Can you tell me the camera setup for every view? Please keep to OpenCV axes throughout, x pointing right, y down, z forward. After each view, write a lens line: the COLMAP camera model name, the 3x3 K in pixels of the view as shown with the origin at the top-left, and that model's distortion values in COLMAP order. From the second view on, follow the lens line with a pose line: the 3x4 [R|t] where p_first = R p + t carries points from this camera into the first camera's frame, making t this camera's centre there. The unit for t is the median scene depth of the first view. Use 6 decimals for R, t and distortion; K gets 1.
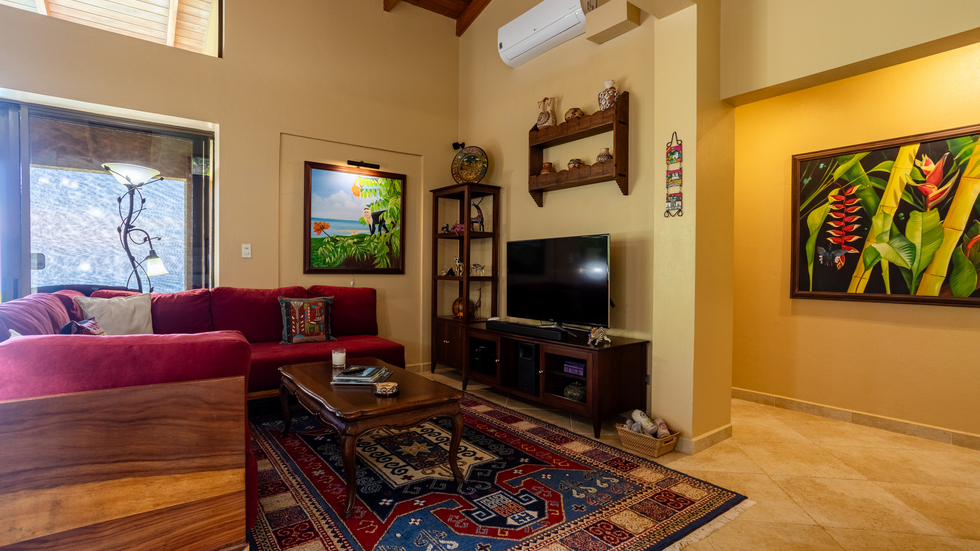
lens RADIAL K [[474.6, 0, 484.0], [0, 474.6, 275.3], [0, 0, 1]] dist [-0.047228, 0.028799]
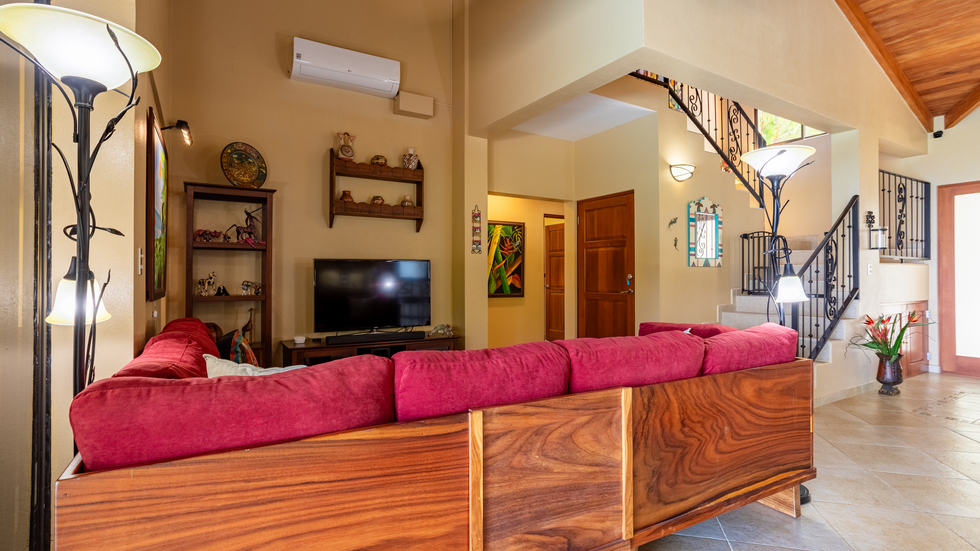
lens RADIAL K [[474.6, 0, 484.0], [0, 474.6, 275.3], [0, 0, 1]] dist [-0.047228, 0.028799]
pose [[0.099350, -0.000621, 0.995052, -1.185595], [0.017509, 0.999846, -0.001124, -0.036769], [-0.994899, 0.017534, 0.099345, 0.706455]]
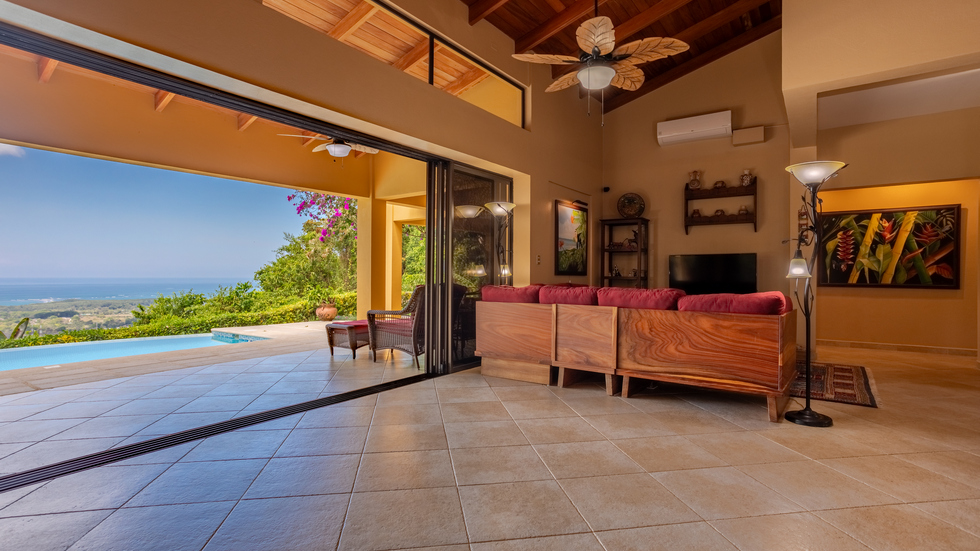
lens RADIAL K [[474.6, 0, 484.0], [0, 474.6, 275.3], [0, 0, 1]] dist [-0.047228, 0.028799]
pose [[0.956715, -0.002595, 0.291016, -1.356002], [0.005829, 0.999931, -0.010246, 0.015144], [-0.290969, 0.011499, 0.956663, -0.488657]]
